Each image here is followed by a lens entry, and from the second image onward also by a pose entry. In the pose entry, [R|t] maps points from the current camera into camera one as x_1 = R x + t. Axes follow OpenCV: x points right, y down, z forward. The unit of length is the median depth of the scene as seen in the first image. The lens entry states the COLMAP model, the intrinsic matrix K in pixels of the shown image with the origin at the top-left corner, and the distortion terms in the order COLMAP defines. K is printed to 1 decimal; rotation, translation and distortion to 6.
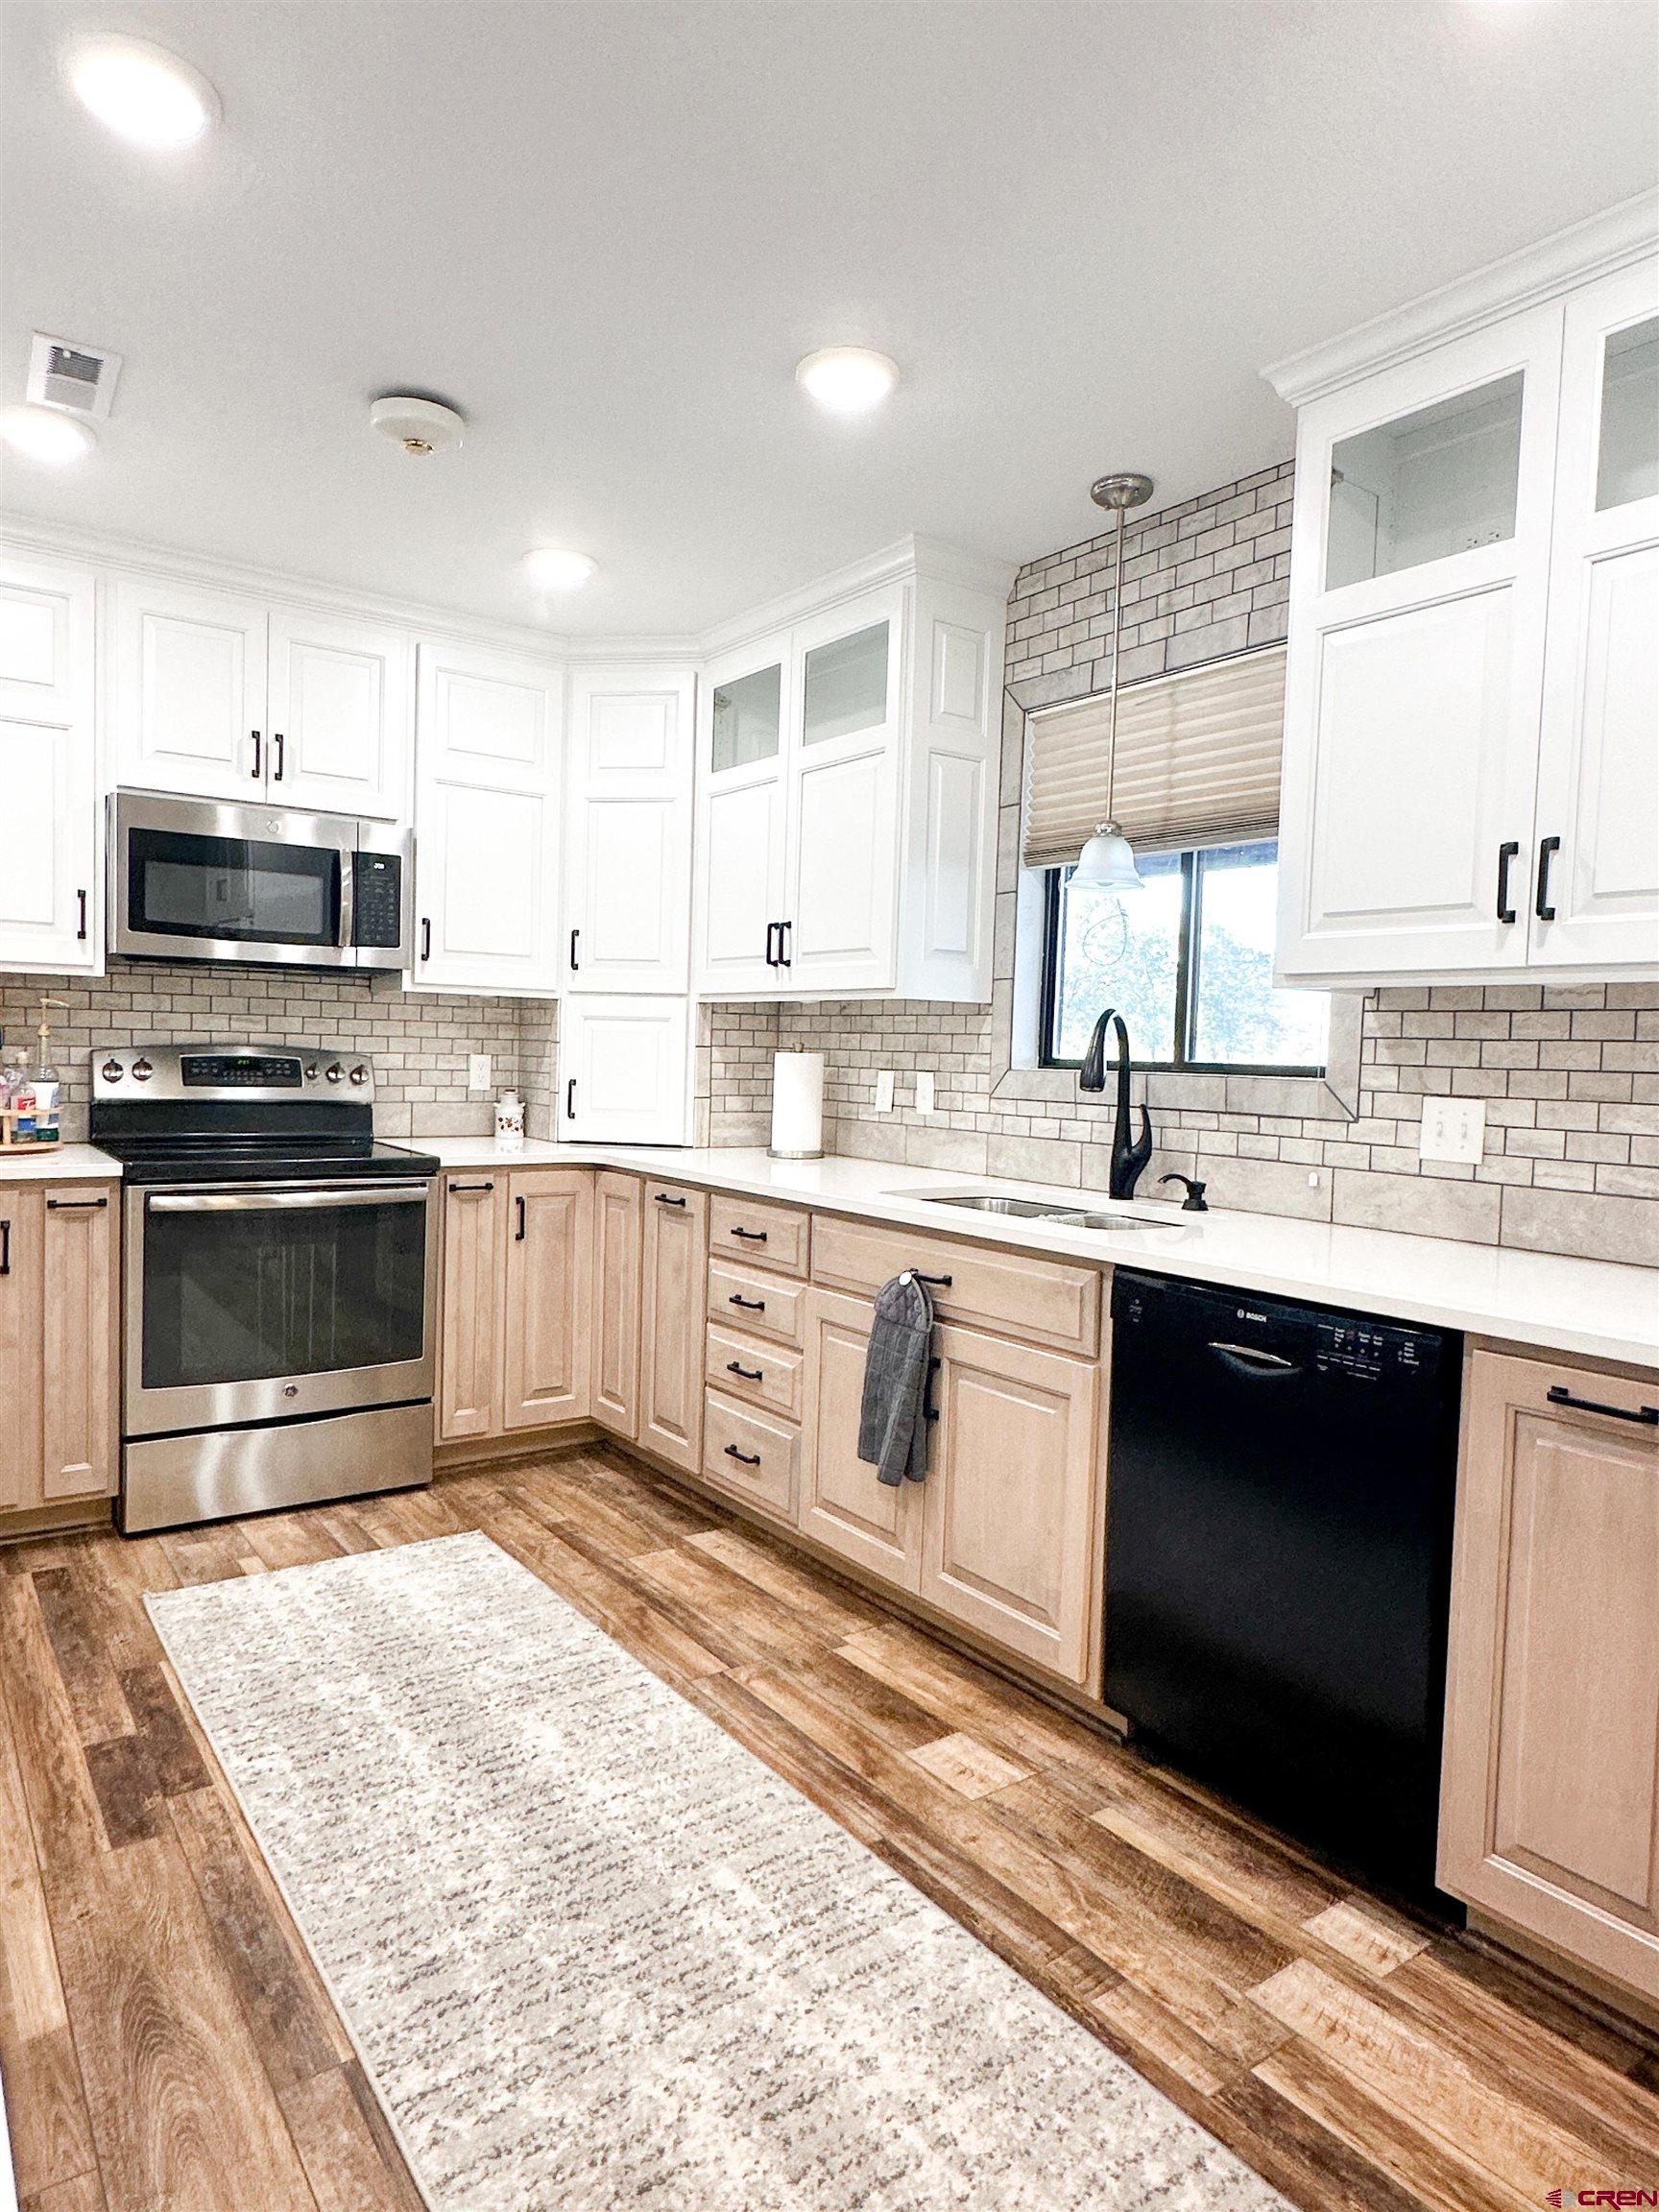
lens RADIAL K [[1340.1, 0, 820.5], [0, 1340.1, 1111.2], [0, 0, 1]] dist [-0.005472, 0.003519]
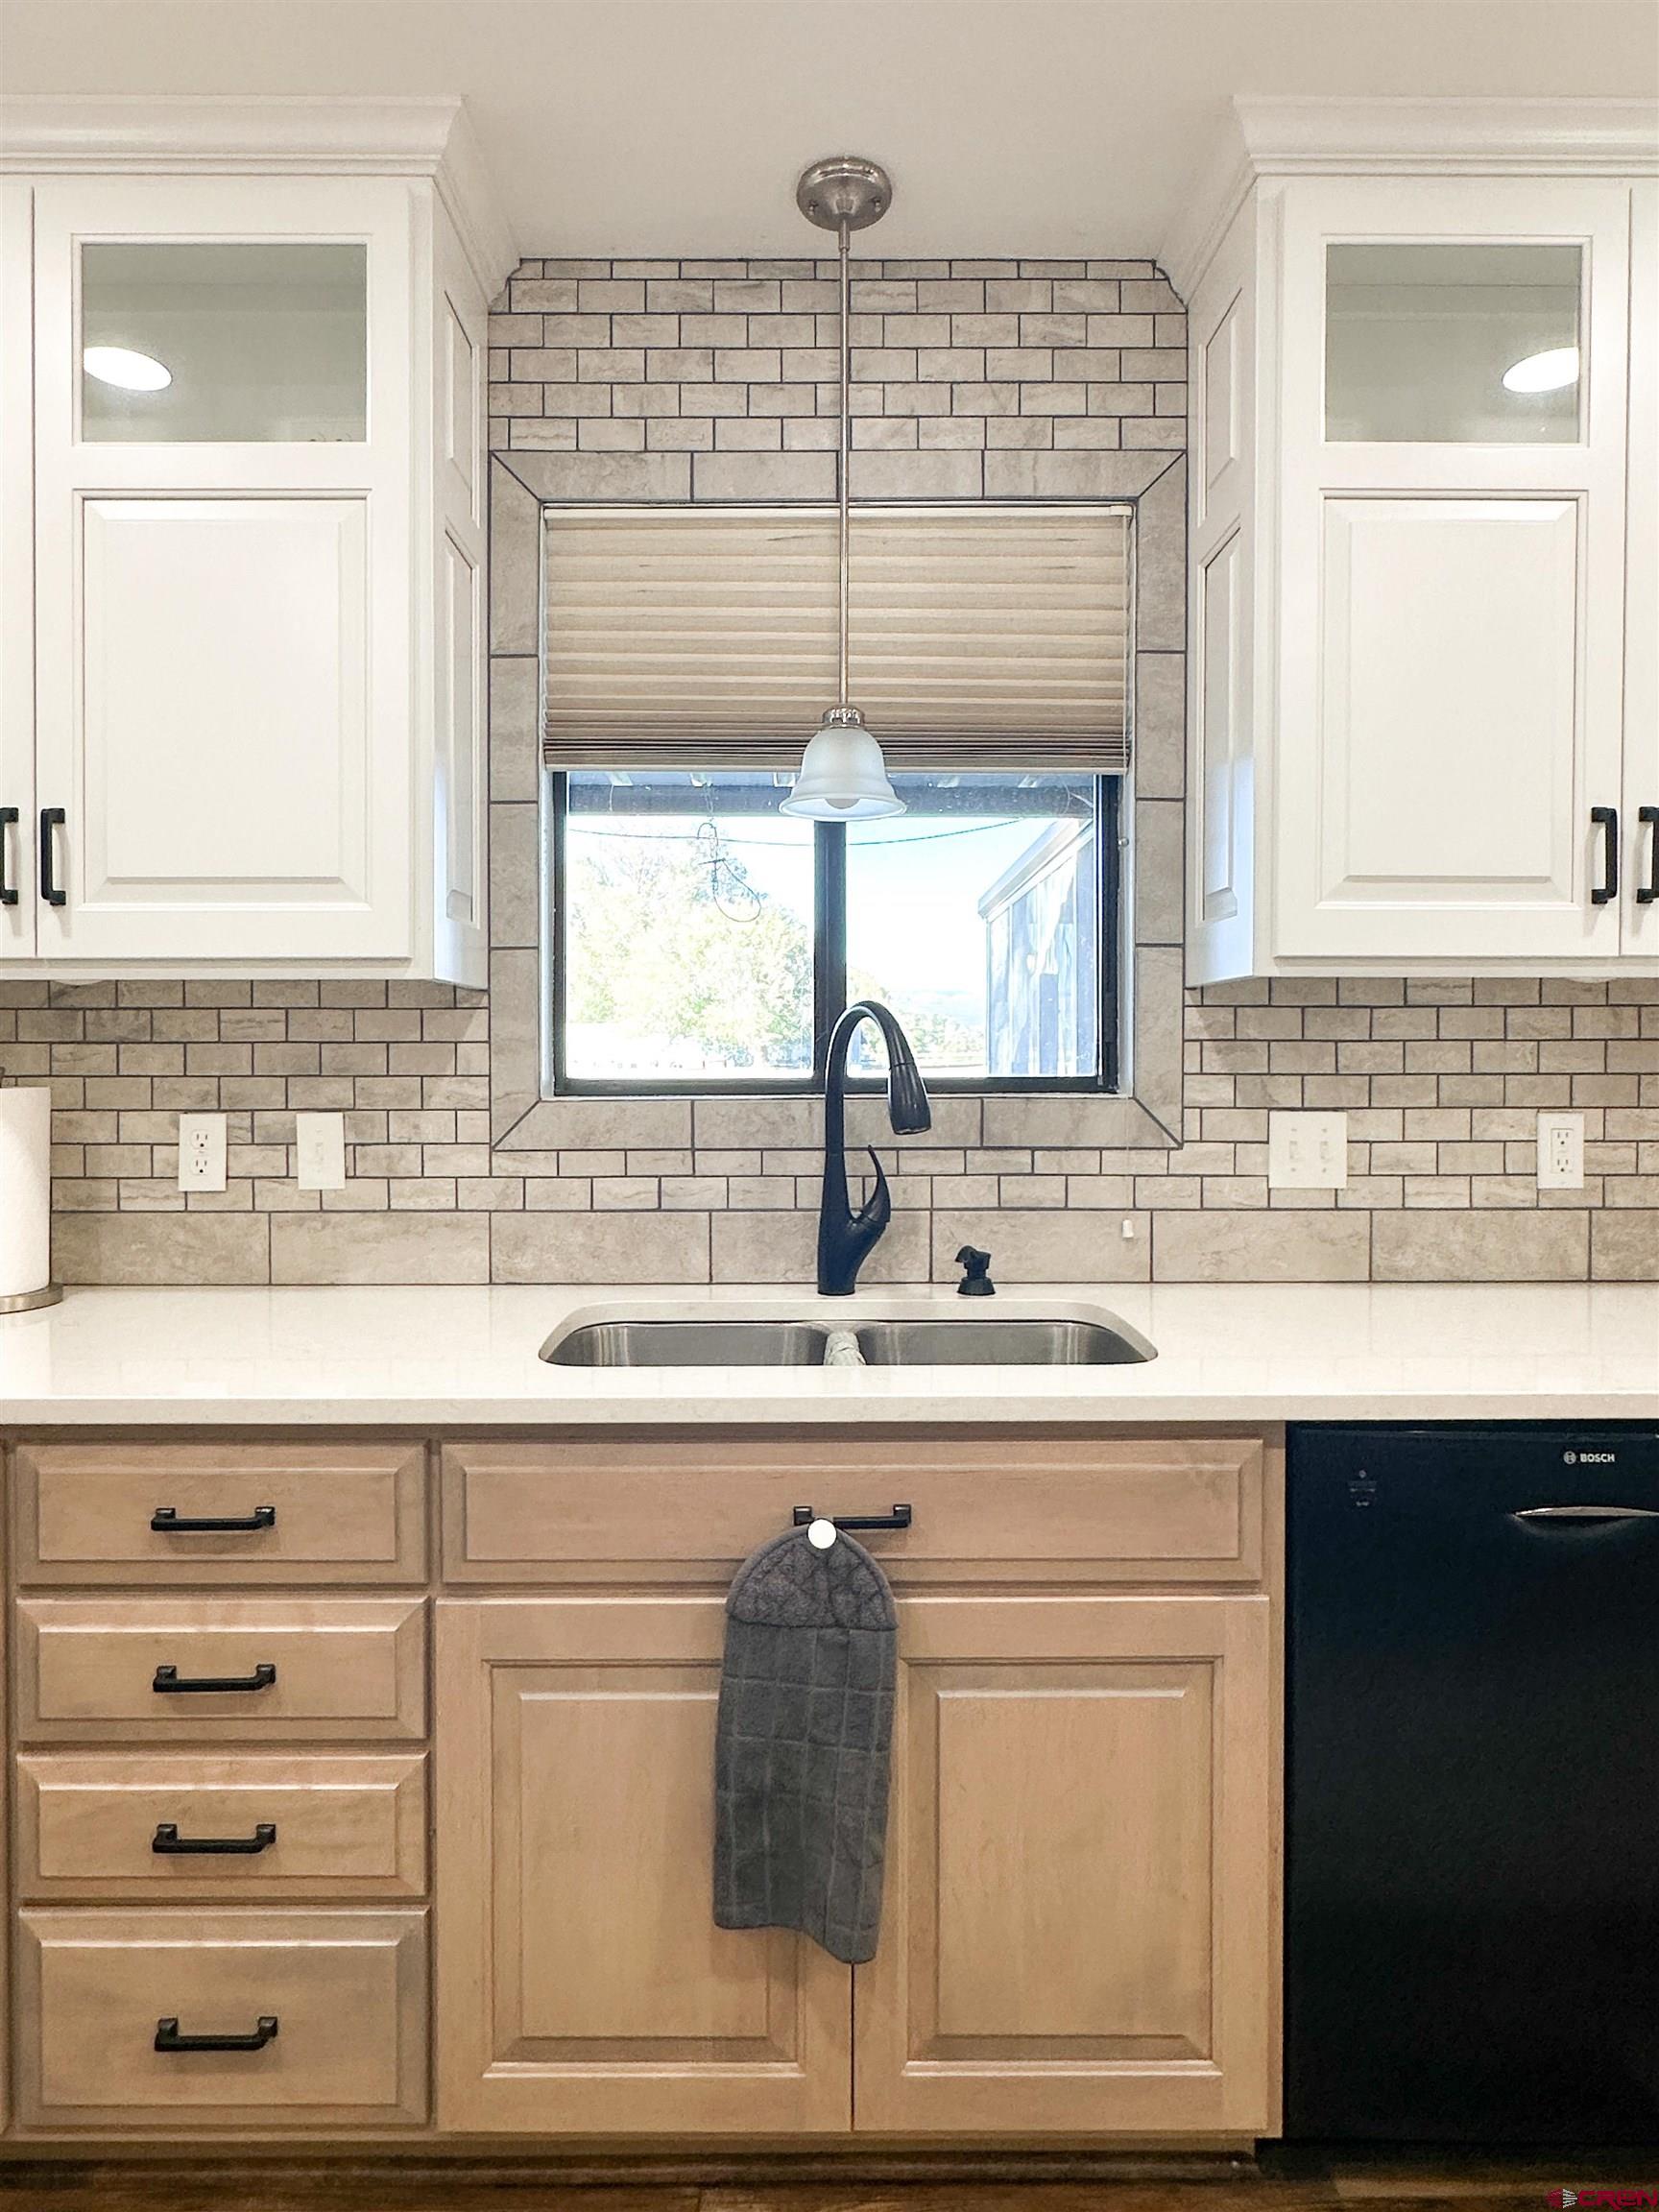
lens RADIAL K [[1340.1, 0, 809.6], [0, 1340.1, 1069.3], [0, 0, 1]] dist [-0.005472, 0.003519]
pose [[0.573621, -0.040857, 0.818101, -0.300780], [0.055713, 0.998388, 0.010796, -0.048982], [-0.817224, 0.039386, 0.574973, 0.611669]]
